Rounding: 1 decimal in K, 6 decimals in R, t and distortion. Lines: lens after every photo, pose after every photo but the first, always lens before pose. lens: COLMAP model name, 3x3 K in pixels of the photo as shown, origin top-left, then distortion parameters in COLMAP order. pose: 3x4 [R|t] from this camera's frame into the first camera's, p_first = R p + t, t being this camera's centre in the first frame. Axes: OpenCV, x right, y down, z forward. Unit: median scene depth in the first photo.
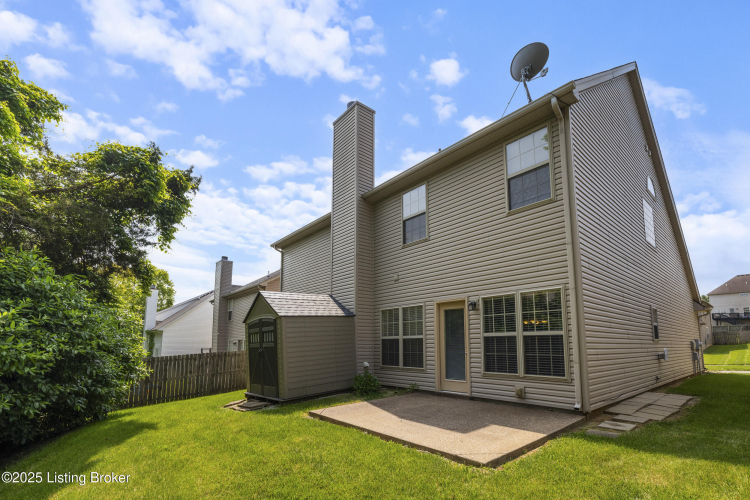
lens RADIAL K [[325.5, 0, 382.6], [0, 325.5, 249.9], [0, 0, 1]] dist [0.000435, 0.000014]
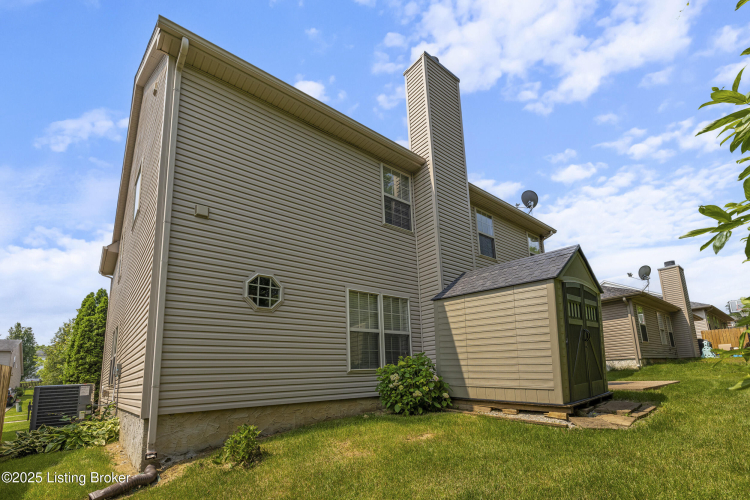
lens RADIAL K [[325.5, 0, 382.6], [0, 325.5, 249.9], [0, 0, 1]] dist [0.000435, 0.000014]
pose [[0.018928, 0.269953, 0.962687, -0.724047], [-0.321673, 0.913310, -0.249782, 0.283501], [-0.946662, -0.304943, 0.104124, 0.974400]]
